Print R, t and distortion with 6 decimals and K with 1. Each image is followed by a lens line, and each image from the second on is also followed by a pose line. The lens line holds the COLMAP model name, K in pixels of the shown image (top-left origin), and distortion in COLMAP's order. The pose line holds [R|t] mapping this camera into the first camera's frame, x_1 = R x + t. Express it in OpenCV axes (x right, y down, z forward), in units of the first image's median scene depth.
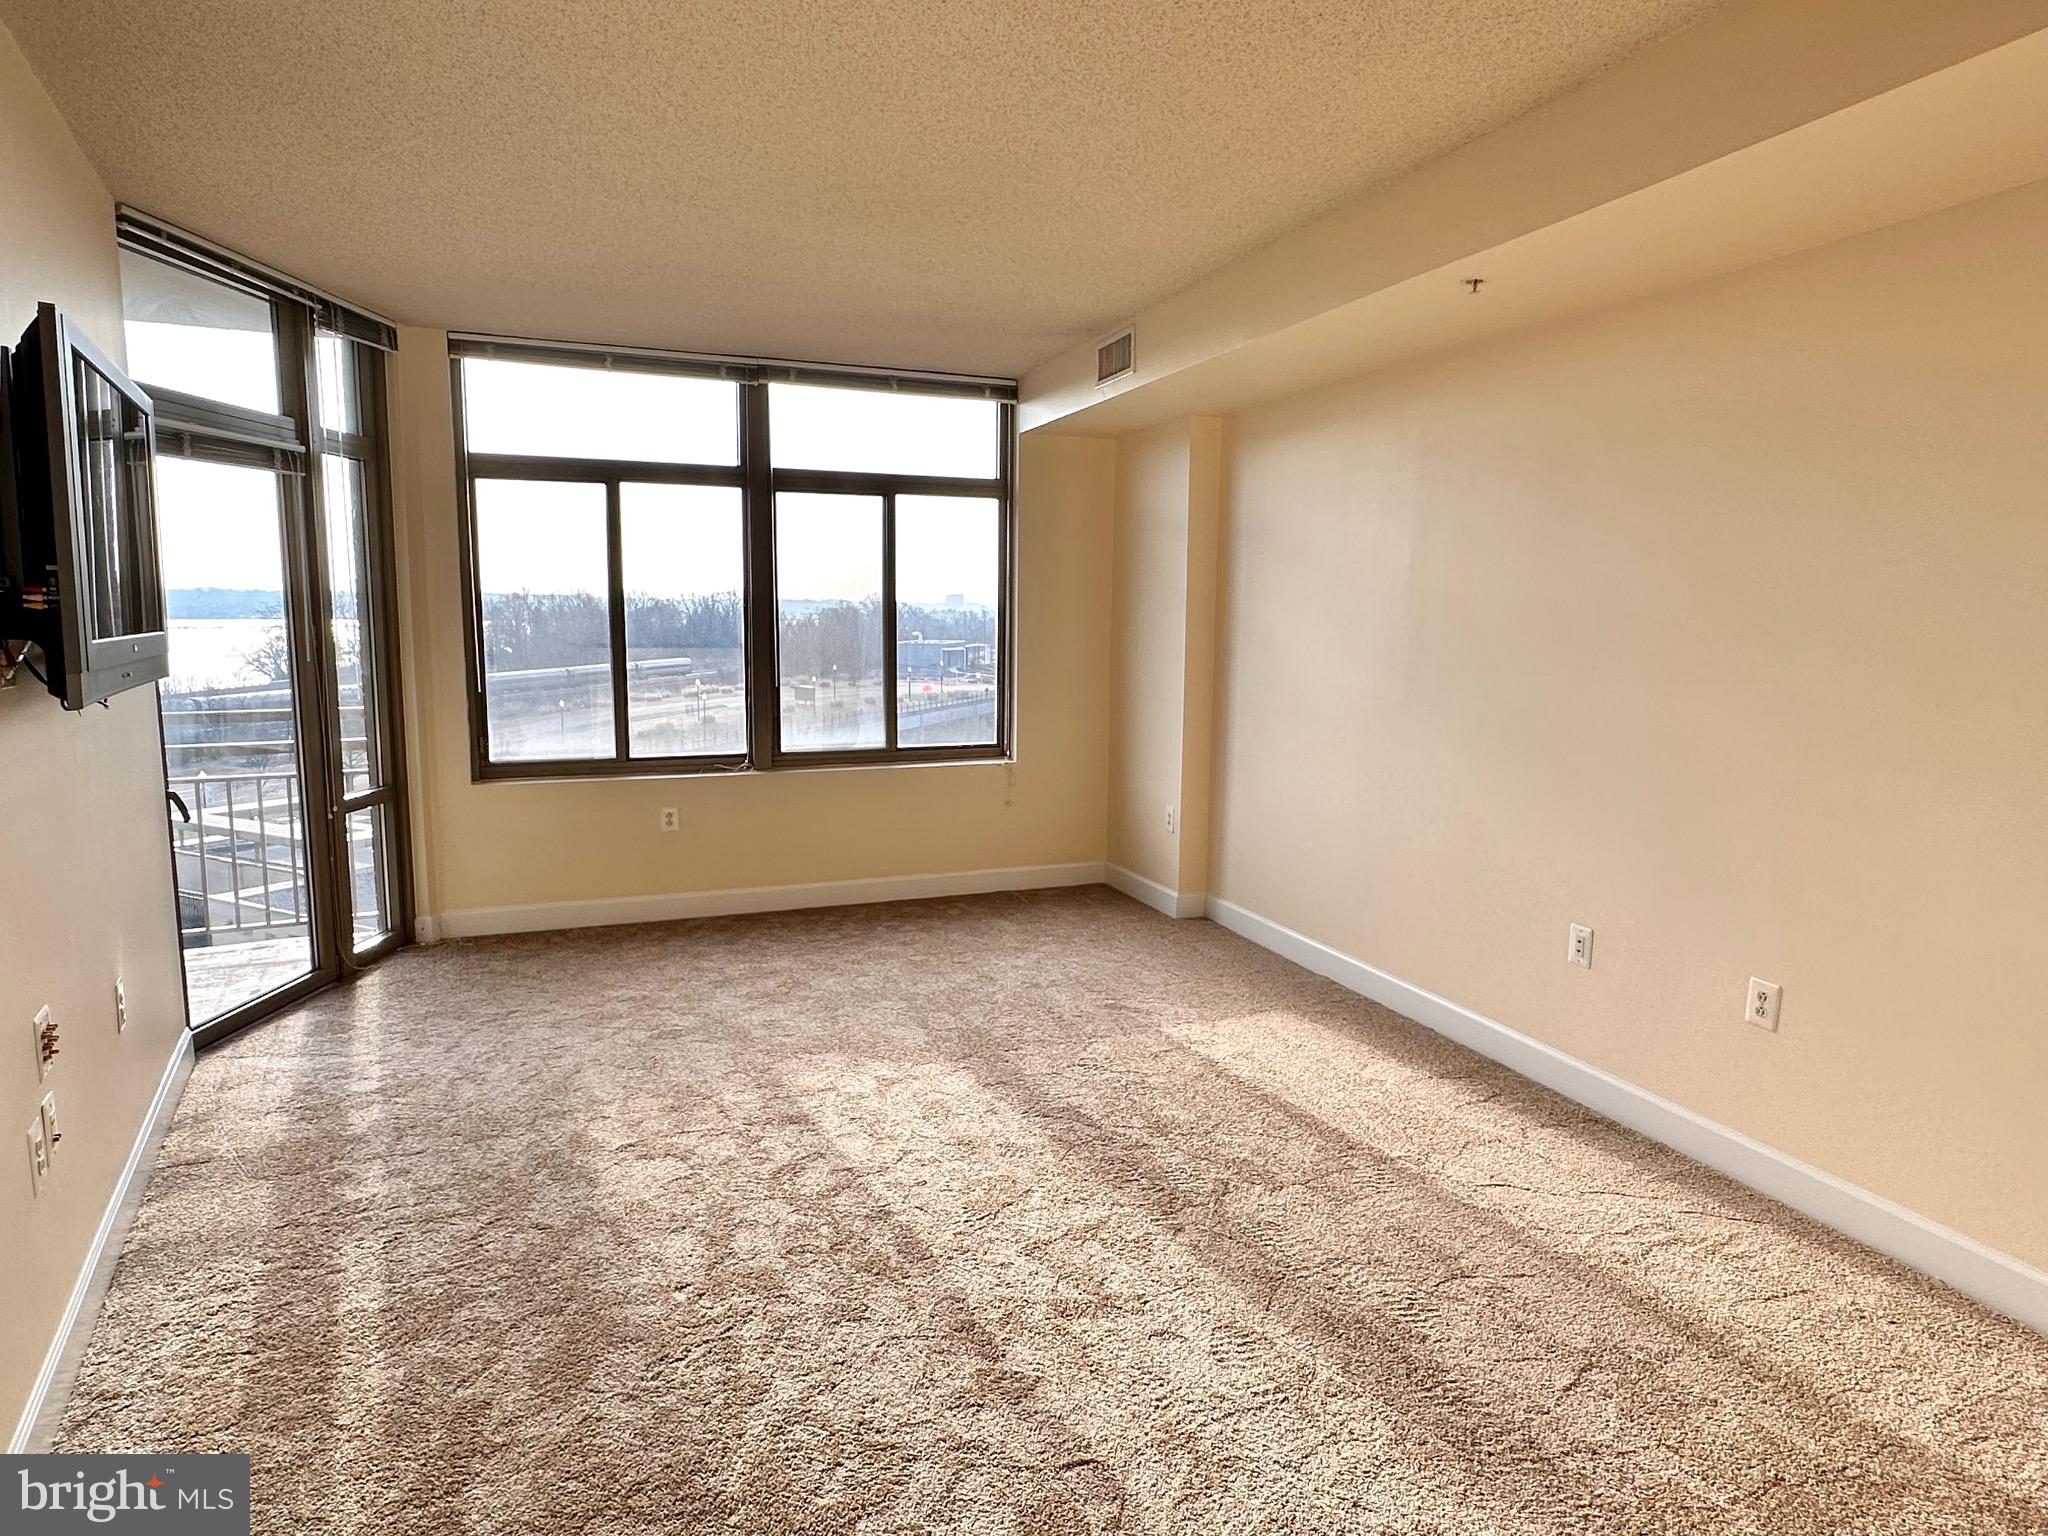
lens RADIAL K [[1225.2, 0, 1025.5], [0, 1225.2, 772.0], [0, 0, 1]] dist [-0.000378, -0.000520]
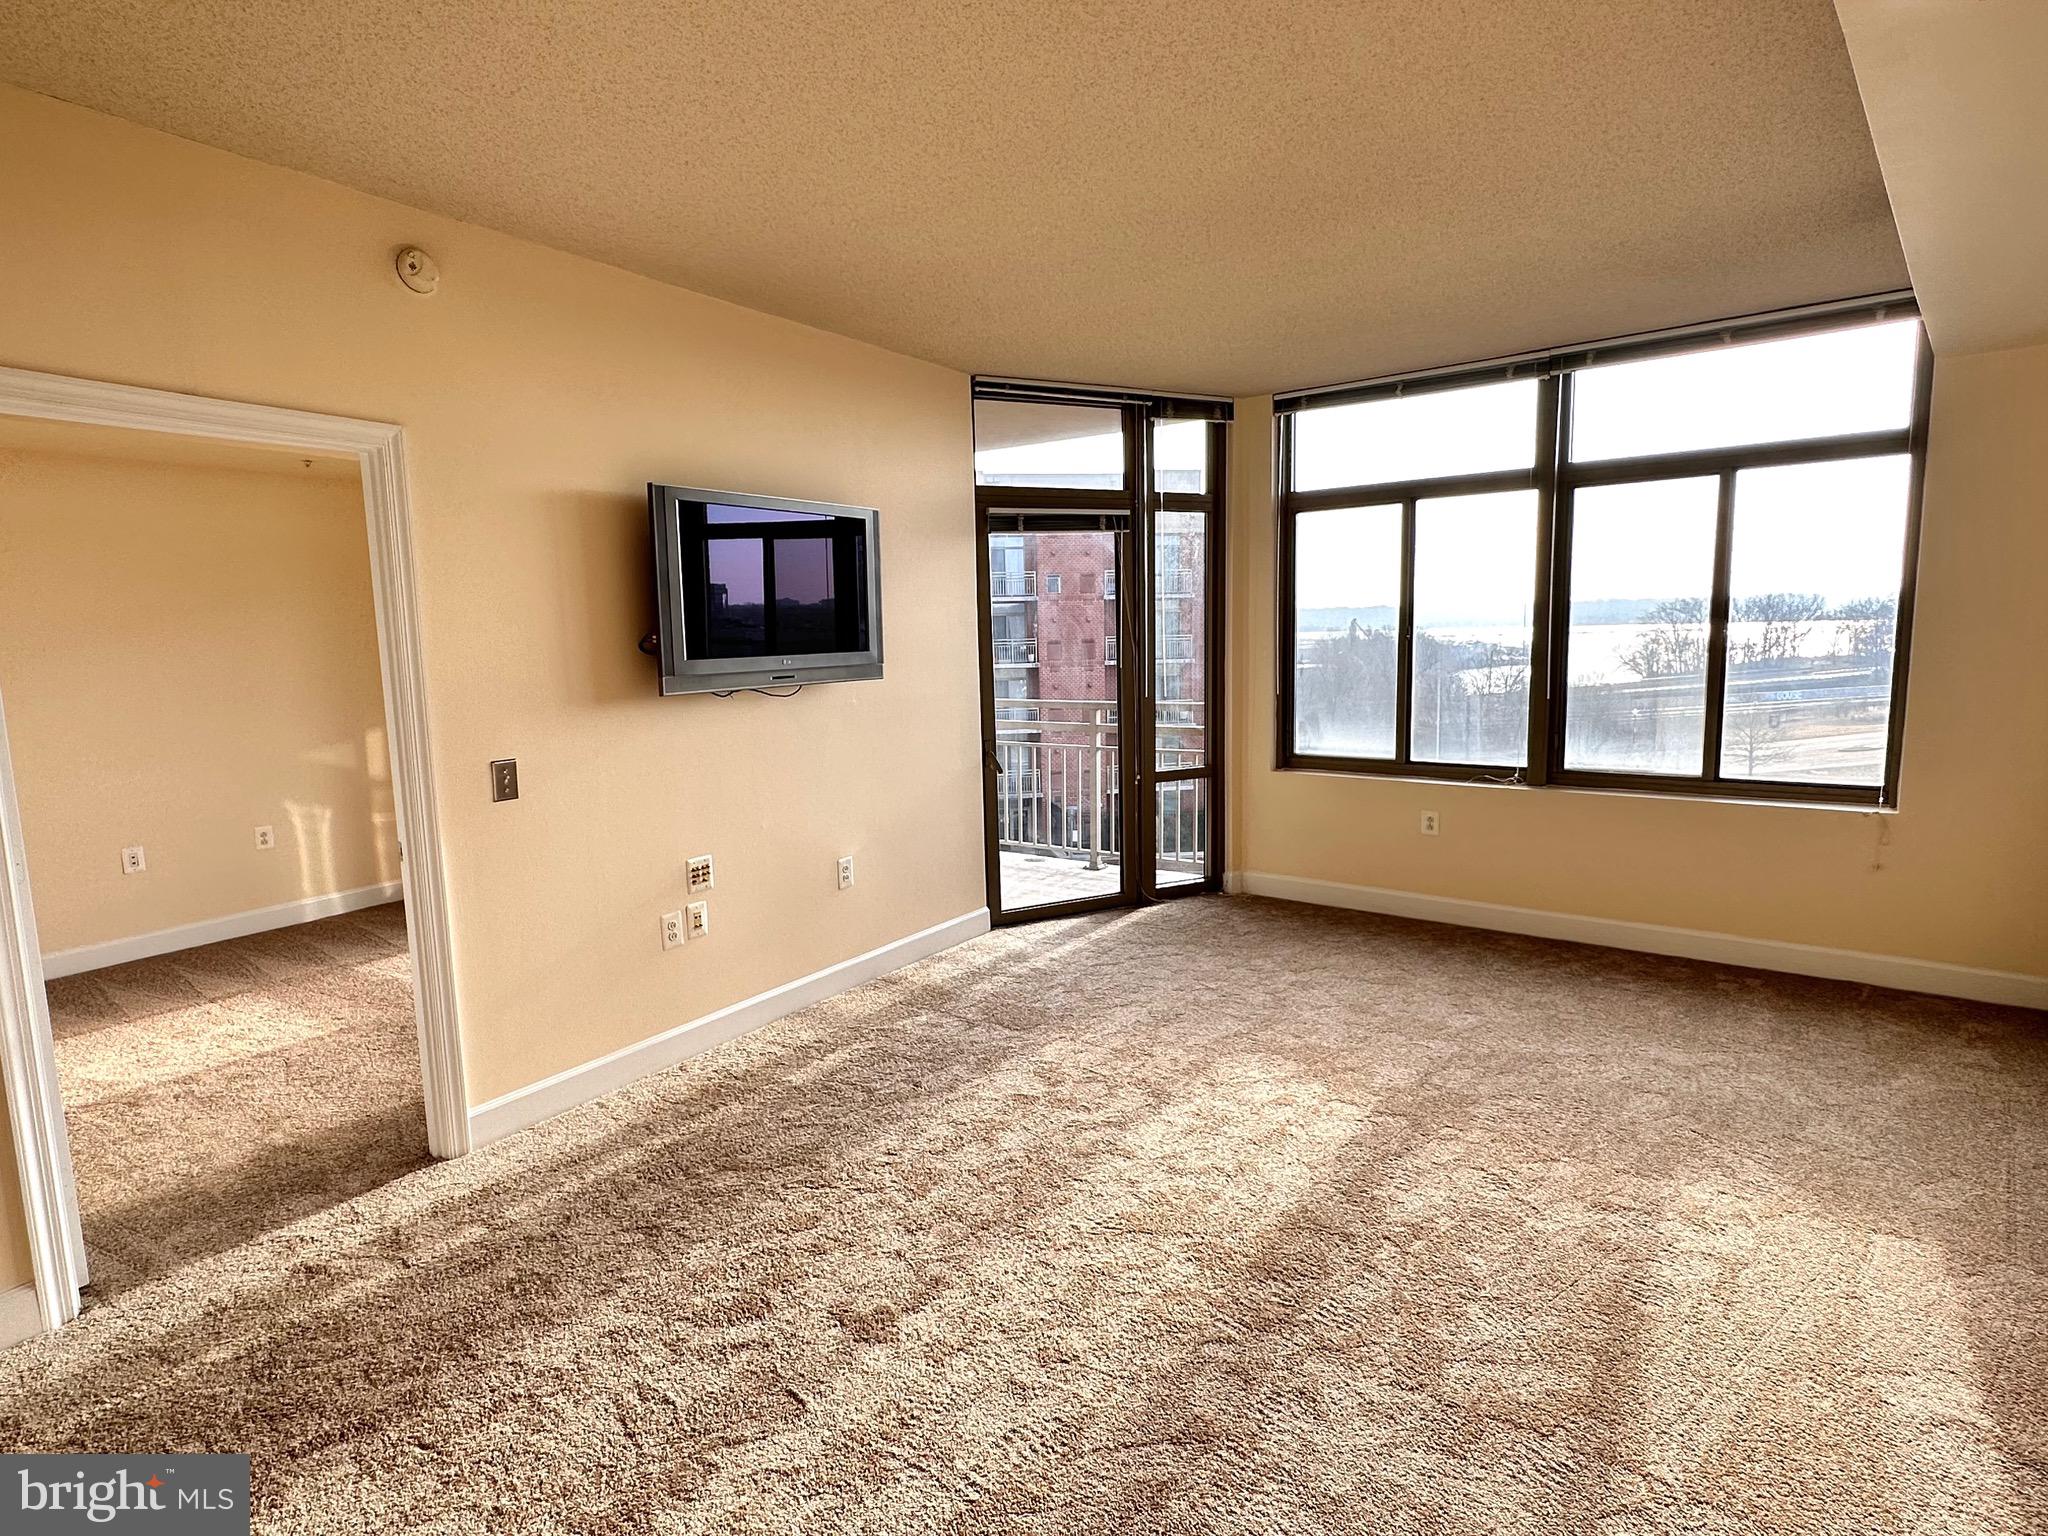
lens RADIAL K [[1104.3, 0, 1016.6], [0, 1104.3, 774.3], [0, 0, 1]] dist [0.001544, 0.001002]
pose [[0.474763, 0.095464, -0.874921, 0.383493], [-0.085188, 0.994417, 0.062277, -0.033091], [0.875981, 0.044966, 0.480244, 0.263807]]
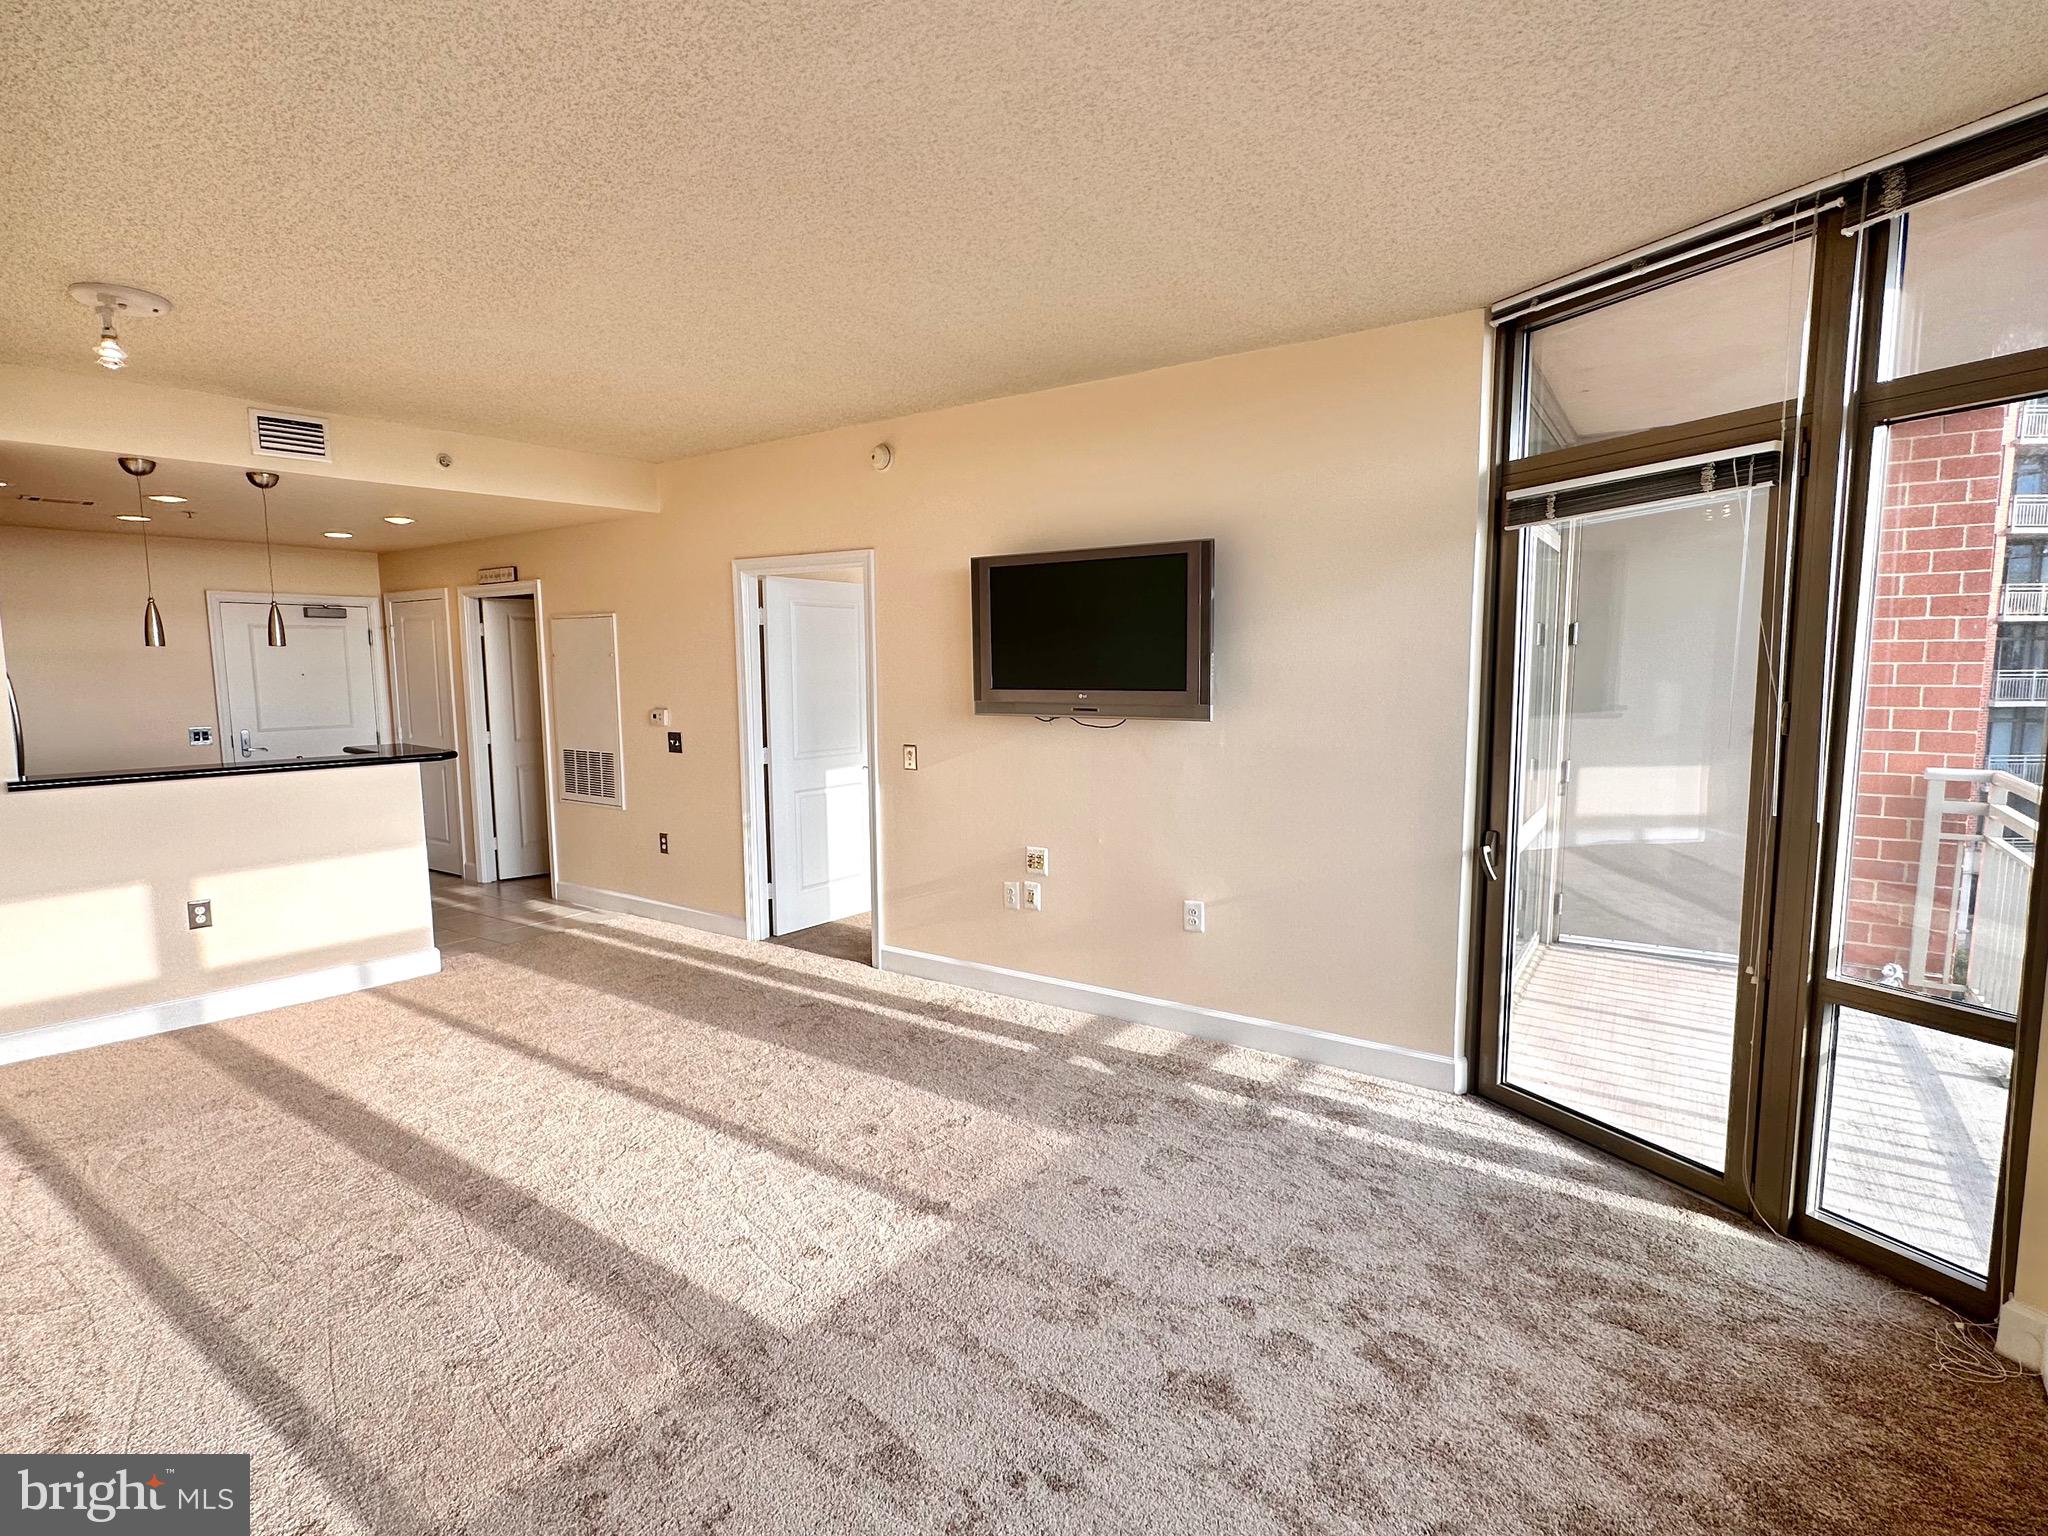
lens RADIAL K [[1017.1, 0, 1024.0], [0, 1017.1, 768.0], [0, 0, 1]] dist [-0.001961, -0.000769]
pose [[-0.889455, 0.049933, -0.454287, 0.040794], [-0.054800, 0.975189, 0.214483, -0.157585], [0.453726, 0.215668, -0.864650, 1.130801]]
